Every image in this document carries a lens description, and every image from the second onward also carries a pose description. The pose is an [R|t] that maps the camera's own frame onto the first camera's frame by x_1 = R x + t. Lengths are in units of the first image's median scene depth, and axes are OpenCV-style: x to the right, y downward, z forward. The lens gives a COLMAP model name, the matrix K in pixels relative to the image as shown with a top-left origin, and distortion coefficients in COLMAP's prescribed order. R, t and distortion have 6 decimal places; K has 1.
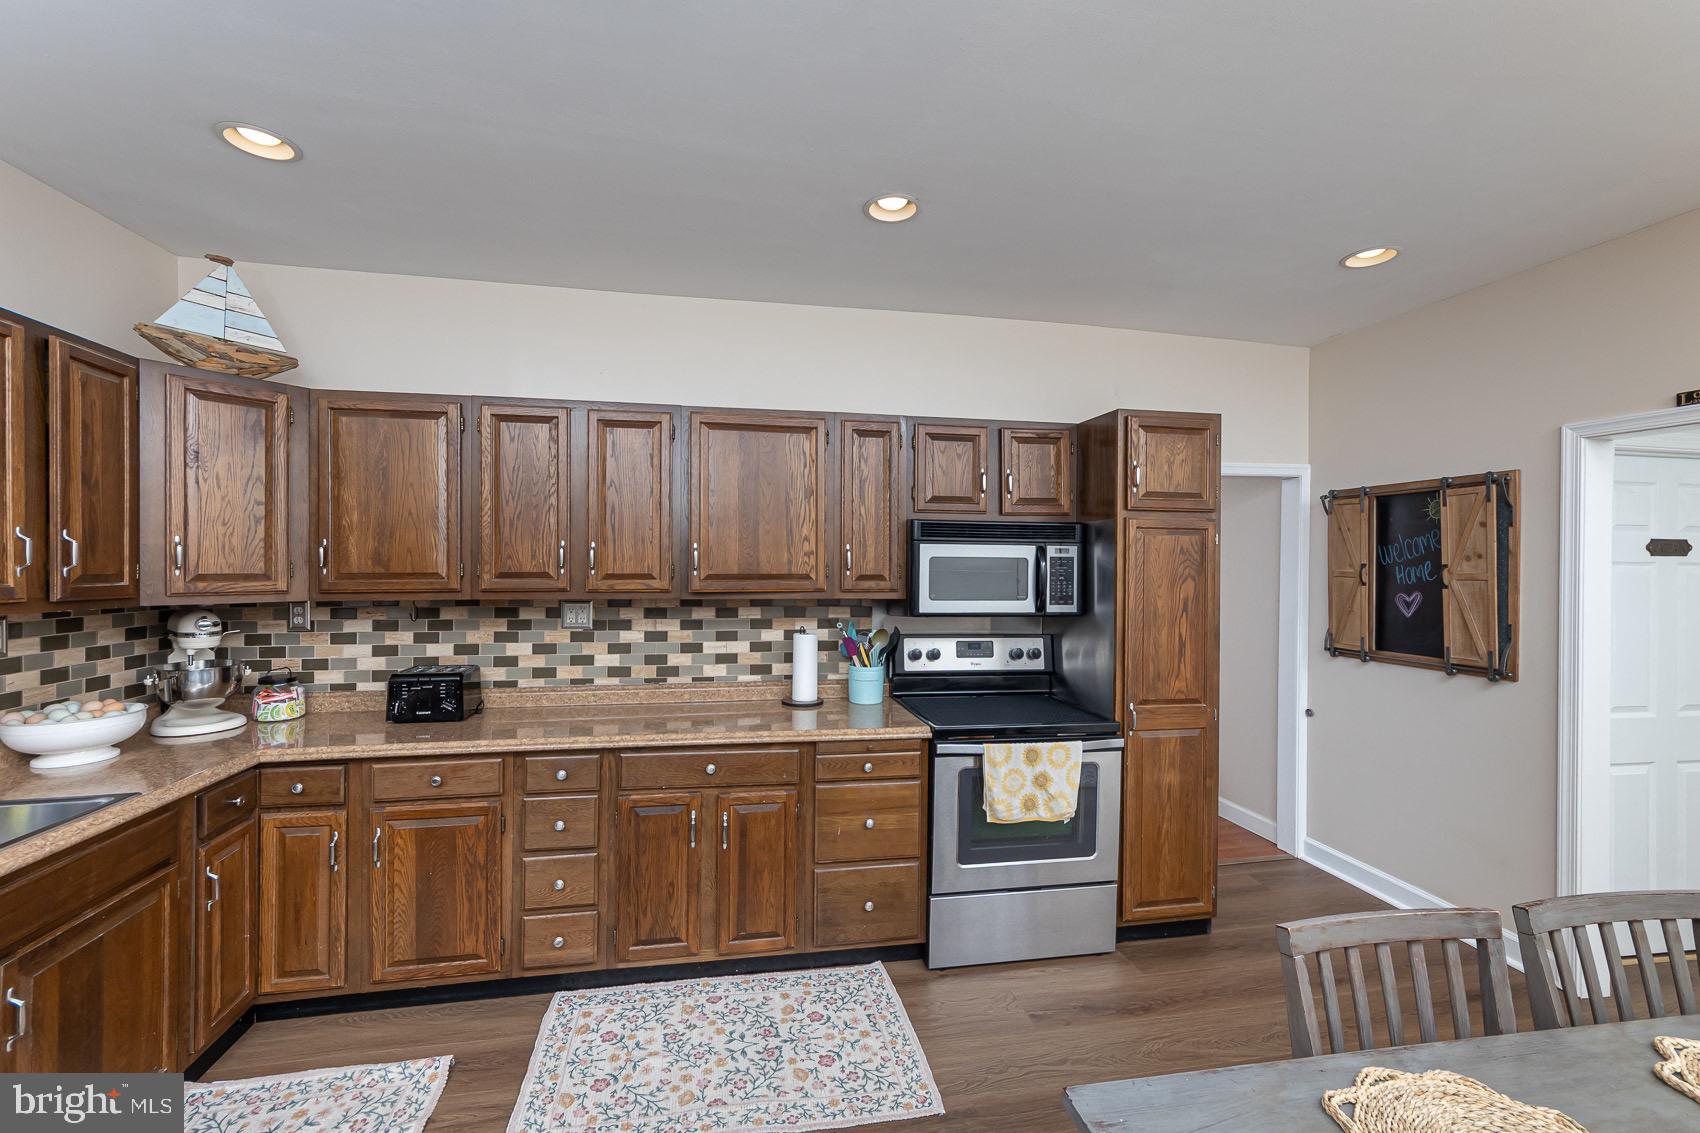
lens RADIAL K [[673.5, 0, 840.8], [0, 673.5, 566.8], [0, 0, 1]] dist [0.006549, 0.000149]
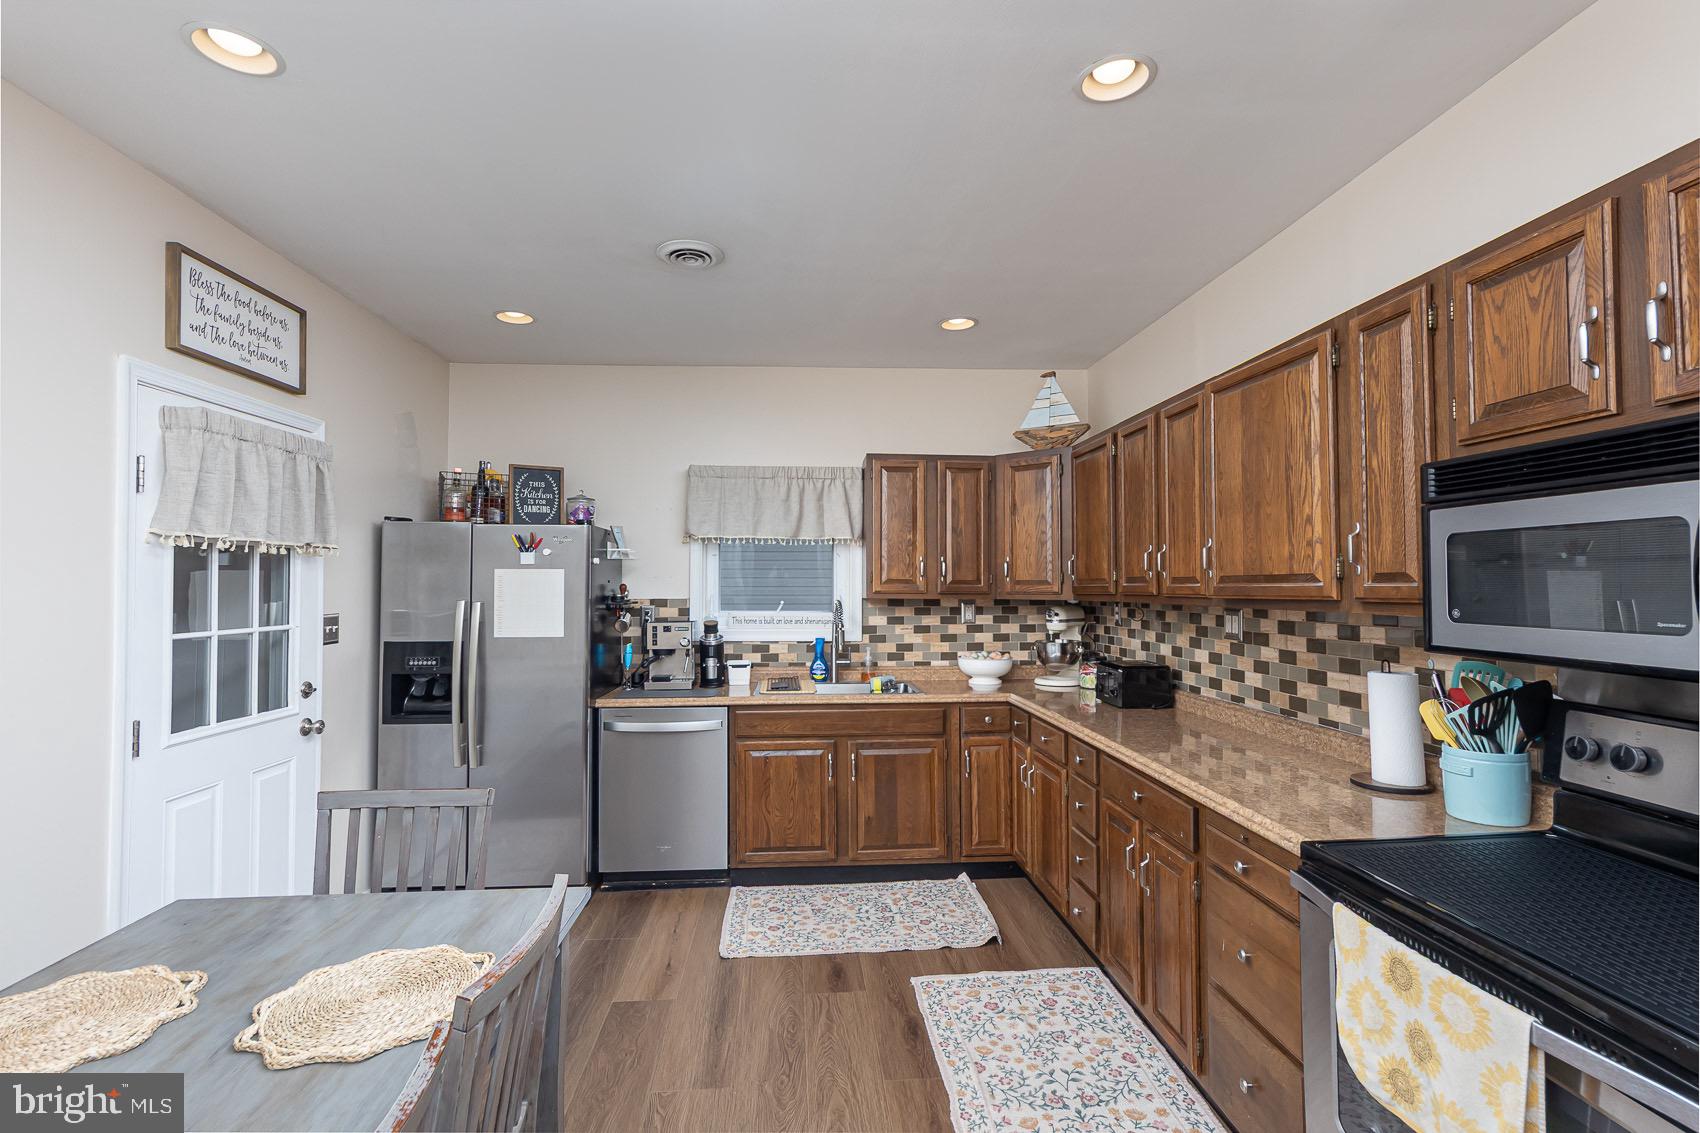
lens RADIAL K [[786.0, 0, 860.0], [0, 786.0, 560.4], [0, 0, 1]] dist [0.002536, -0.000492]
pose [[-0.078952, -0.037841, -0.996160, 0.711215], [-0.001727, 0.999283, -0.037823, 0.026253], [0.996877, -0.001266, -0.078961, 0.588433]]
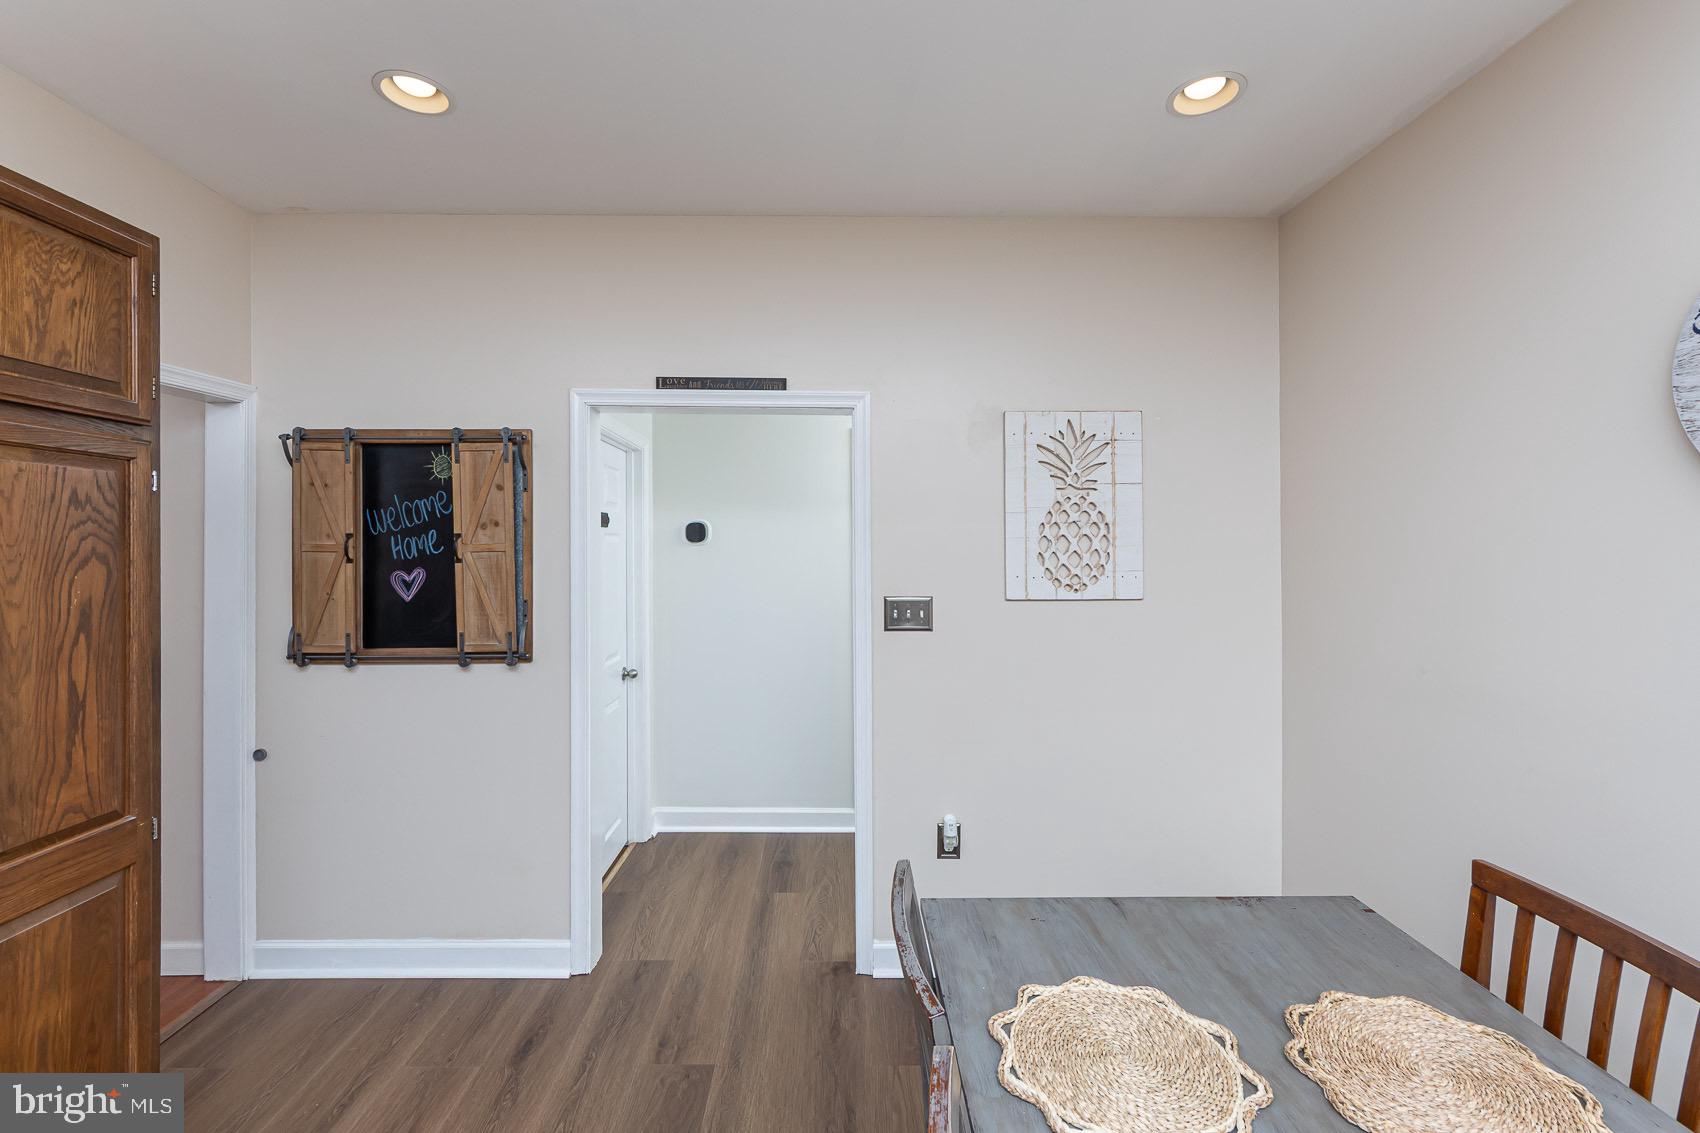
lens RADIAL K [[735.2, 0, 908.4], [0, 735.2, 538.7], [0, 0, 1]] dist [-0.007465, 0.001539]
pose [[0.148204, -0.003093, 0.988952, 0.096158], [0.008473, 0.999962, 0.001858, 0.006227], [-0.988920, 0.008104, 0.148225, 0.349543]]
